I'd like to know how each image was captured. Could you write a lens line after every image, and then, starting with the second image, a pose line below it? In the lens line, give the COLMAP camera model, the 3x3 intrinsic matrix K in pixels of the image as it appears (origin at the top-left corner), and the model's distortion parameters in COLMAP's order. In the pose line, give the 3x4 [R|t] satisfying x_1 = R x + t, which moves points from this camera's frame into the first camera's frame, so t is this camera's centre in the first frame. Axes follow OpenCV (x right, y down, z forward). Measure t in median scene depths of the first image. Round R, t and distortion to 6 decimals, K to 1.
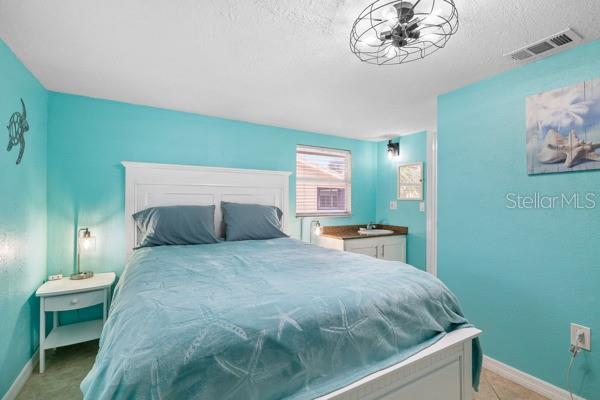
lens RADIAL K [[272.0, 0, 300.0], [0, 272.0, 200.0], [0, 0, 1]] dist [-0.004190, -0.000367]
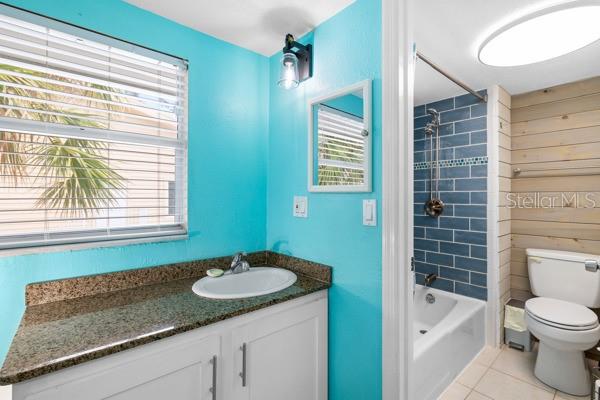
lens RADIAL K [[272.0, 0, 300.0], [0, 272.0, 200.0], [0, 0, 1]] dist [-0.004190, -0.000367]
pose [[0.984466, -0.004580, 0.175513, 0.325360], [0.004101, 0.999987, 0.003093, 0.010534], [-0.175525, -0.002326, 0.984472, 0.728345]]
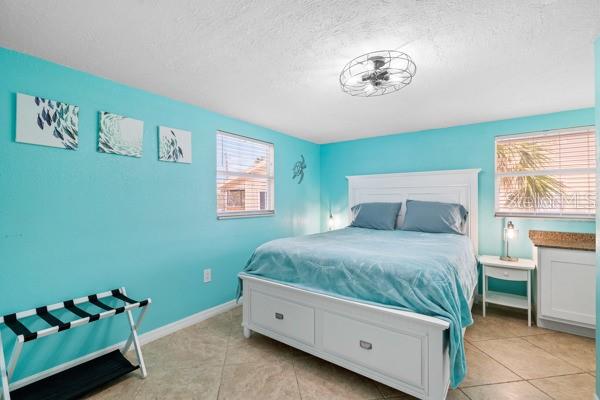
lens RADIAL K [[268.6, 0, 300.0], [0, 268.6, 200.0], [0, 0, 1]] dist [-0.003834, -0.000262]
pose [[0.407935, -0.000750, -0.913011, 0.571488], [0.006420, 0.999977, 0.002047, 0.001329], [0.912989, -0.006697, 0.407930, 0.034023]]
